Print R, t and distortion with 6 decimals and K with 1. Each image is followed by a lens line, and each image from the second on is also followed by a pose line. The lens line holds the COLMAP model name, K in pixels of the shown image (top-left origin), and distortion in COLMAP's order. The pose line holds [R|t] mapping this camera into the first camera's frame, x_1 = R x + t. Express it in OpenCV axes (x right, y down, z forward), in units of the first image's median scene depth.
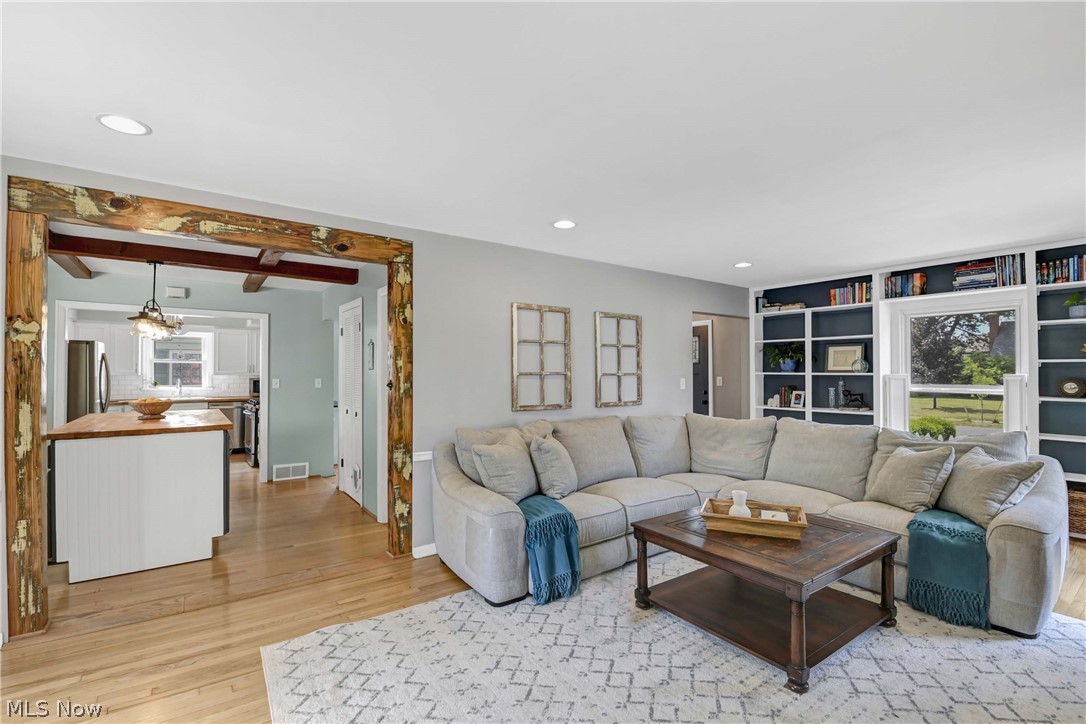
lens RADIAL K [[487.6, 0, 544.0], [0, 487.6, 365.2], [0, 0, 1]] dist [-0.024365, -0.000700]
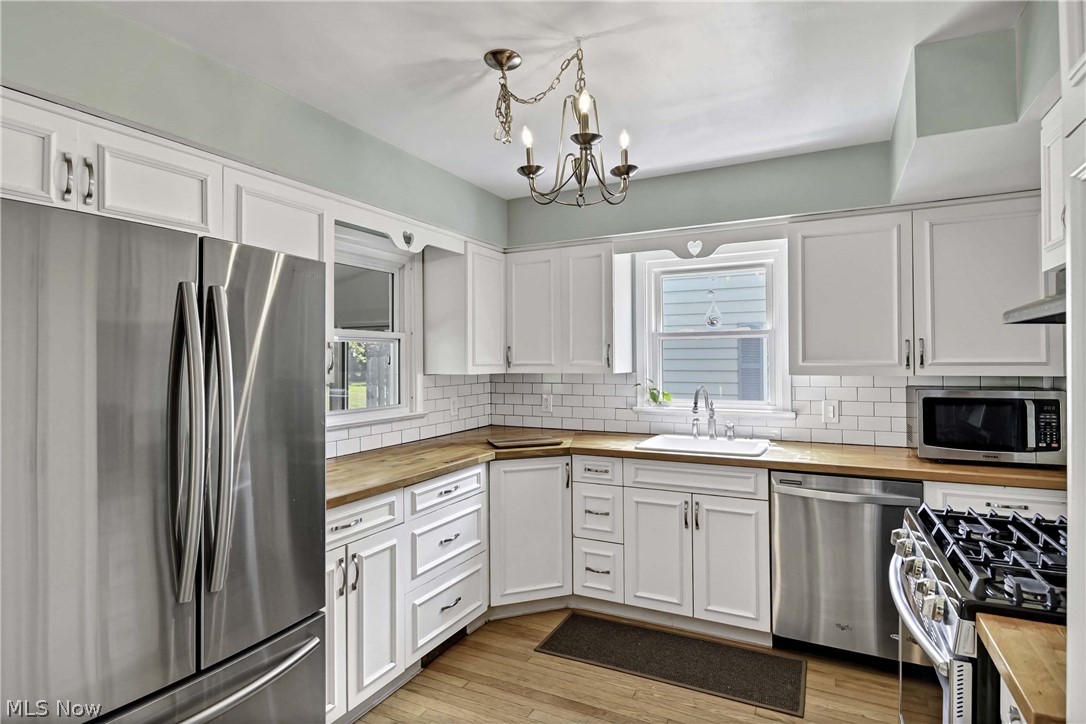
lens RADIAL K [[551.7, 0, 544.8], [0, 551.7, 360.0], [0, 0, 1]] dist [-0.005834, -0.001145]
pose [[0.475830, -0.004753, -0.879525, -0.443401], [0.009271, 0.999957, -0.000387, 0.009271], [0.879489, -0.007970, 0.475853, 0.682543]]
